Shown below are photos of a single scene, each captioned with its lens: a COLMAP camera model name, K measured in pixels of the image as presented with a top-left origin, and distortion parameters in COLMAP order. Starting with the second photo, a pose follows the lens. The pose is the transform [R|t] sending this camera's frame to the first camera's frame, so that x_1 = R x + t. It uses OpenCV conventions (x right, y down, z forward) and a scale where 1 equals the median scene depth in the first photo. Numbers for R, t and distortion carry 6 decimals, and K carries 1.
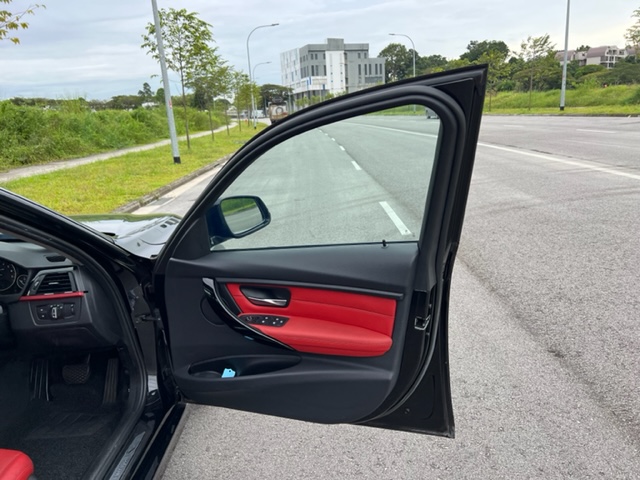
lens RADIAL K [[485.8, 0, 320.0], [0, 485.8, 240.0], [0, 0, 1]] dist [0.033772, -0.001170]
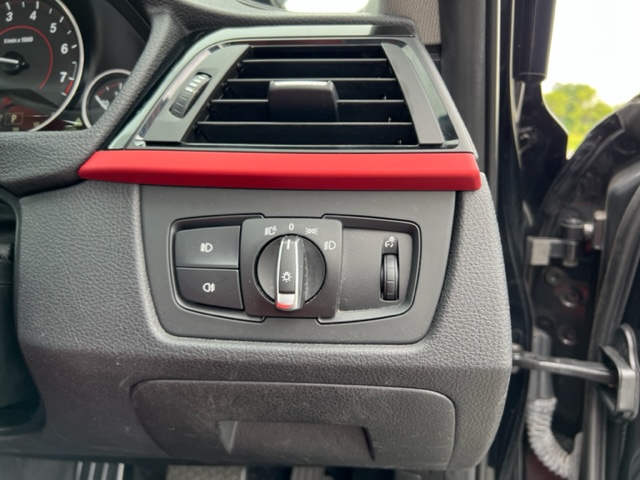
lens RADIAL K [[485.8, 0, 320.0], [0, 485.8, 240.0], [0, 0, 1]] dist [0.033772, -0.001170]
pose [[0.990130, 0.093796, -0.104142, -0.512640], [-0.100592, 0.992992, -0.062032, 0.144877], [0.097594, 0.071896, 0.992626, 0.844911]]
